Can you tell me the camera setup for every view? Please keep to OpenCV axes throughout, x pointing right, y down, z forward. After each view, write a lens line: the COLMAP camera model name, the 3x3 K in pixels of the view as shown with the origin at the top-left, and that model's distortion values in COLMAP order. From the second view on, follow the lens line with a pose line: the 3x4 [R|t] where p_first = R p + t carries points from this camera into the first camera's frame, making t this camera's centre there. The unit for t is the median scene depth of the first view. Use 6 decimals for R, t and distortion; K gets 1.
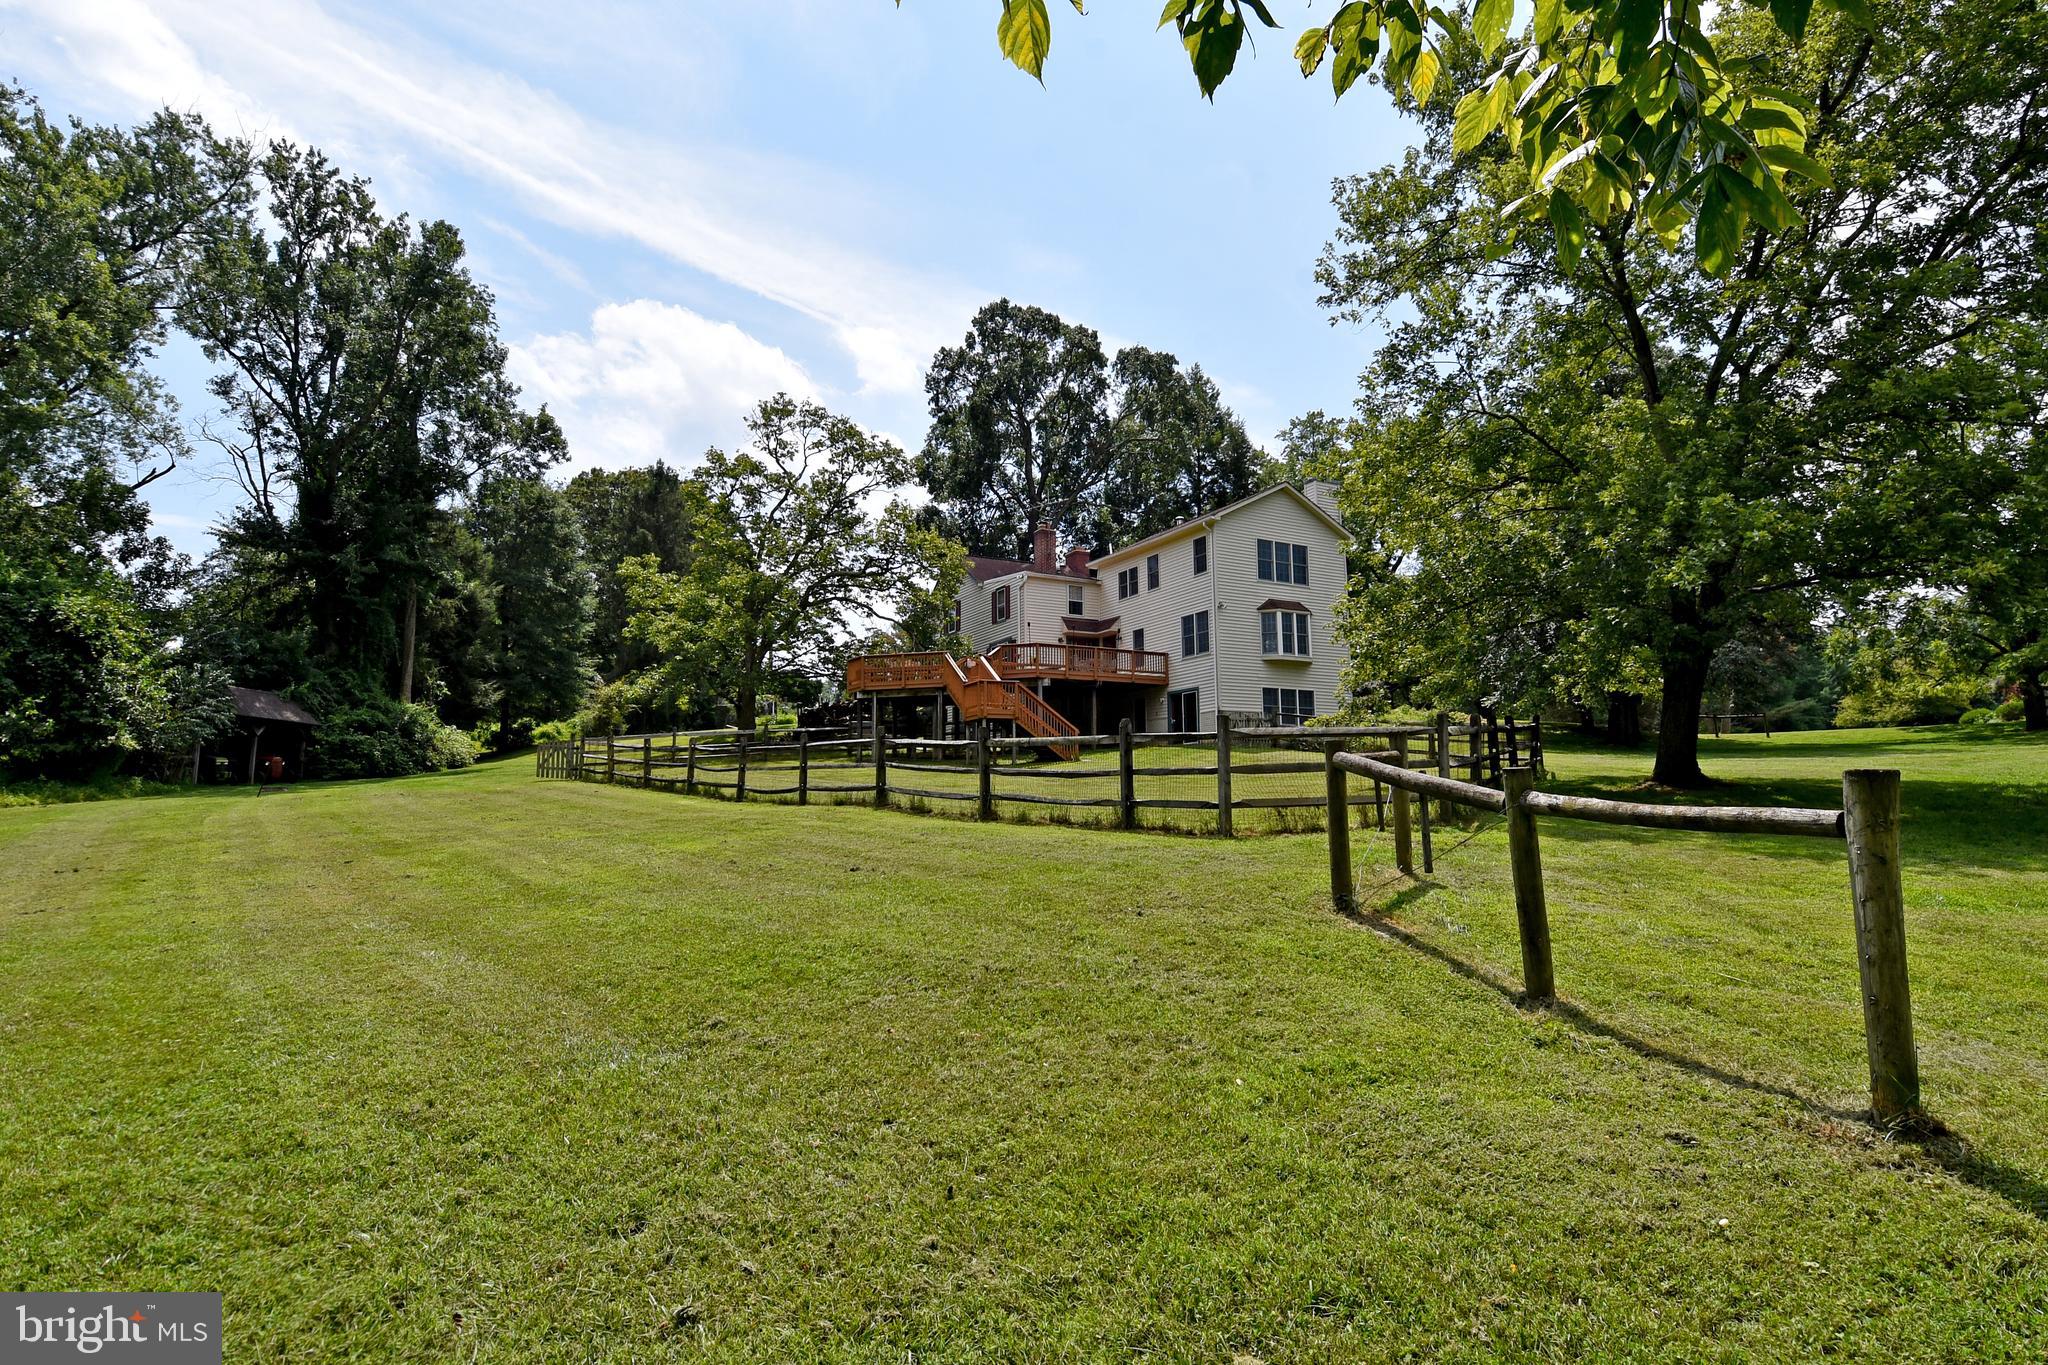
lens RADIAL K [[1077.9, 0, 1059.7], [0, 1077.9, 675.7], [0, 0, 1]] dist [0.062123, -0.058054]
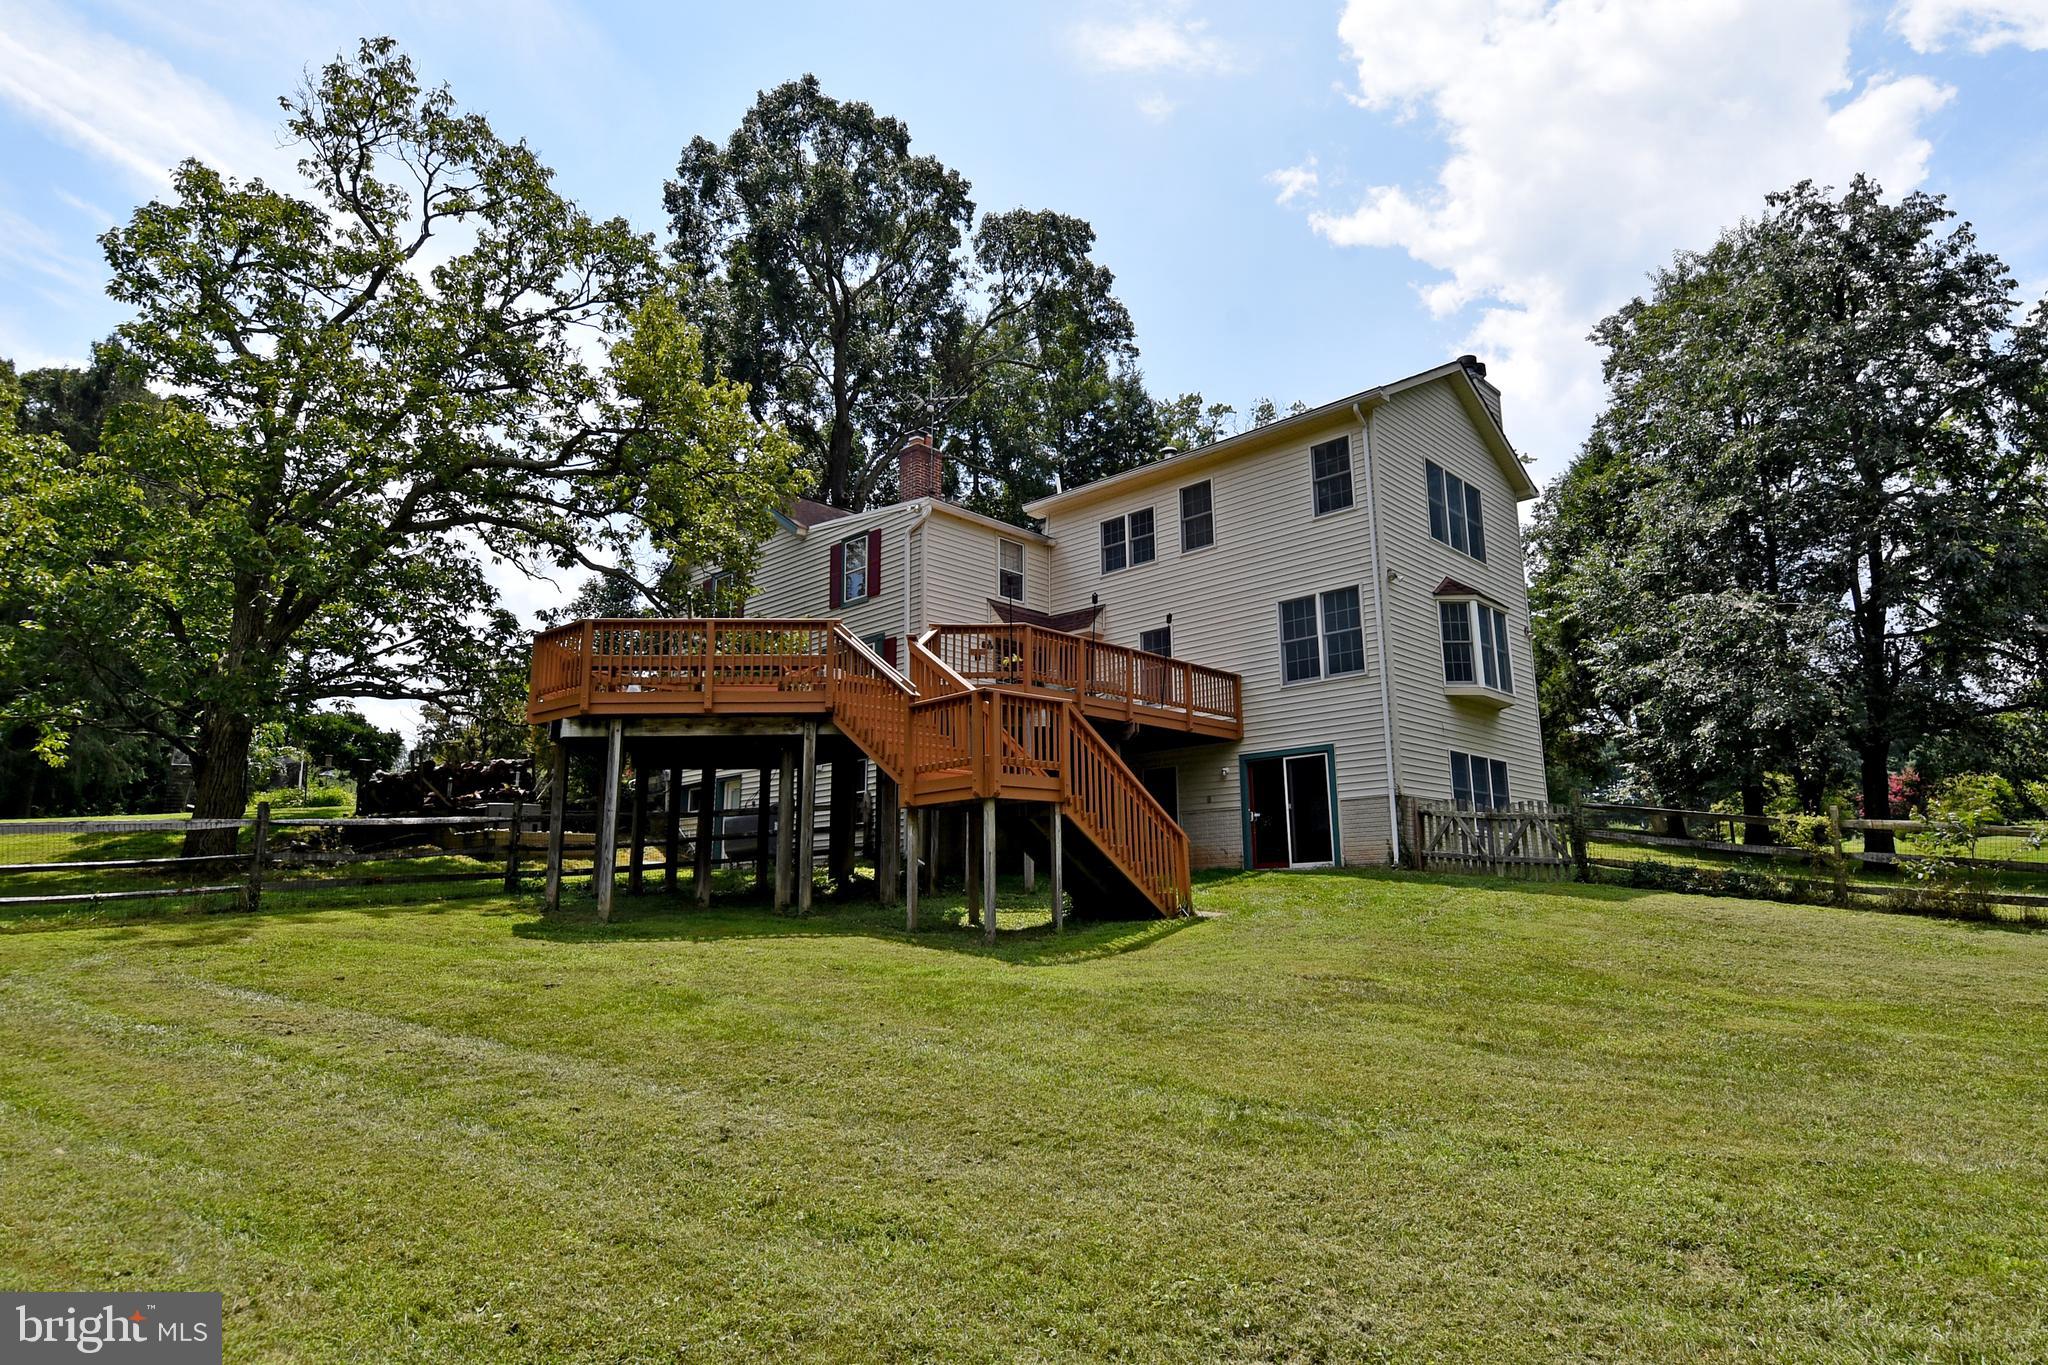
lens RADIAL K [[1089.2, 0, 1019.9], [0, 1089.2, 689.5], [0, 0, 1]] dist [0.032753, -0.036326]
pose [[0.949582, 0.055124, 0.308634, -0.138974], [-0.031902, 0.996301, -0.079793, 0.026391], [-0.311890, 0.065923, 0.947828, 0.537293]]
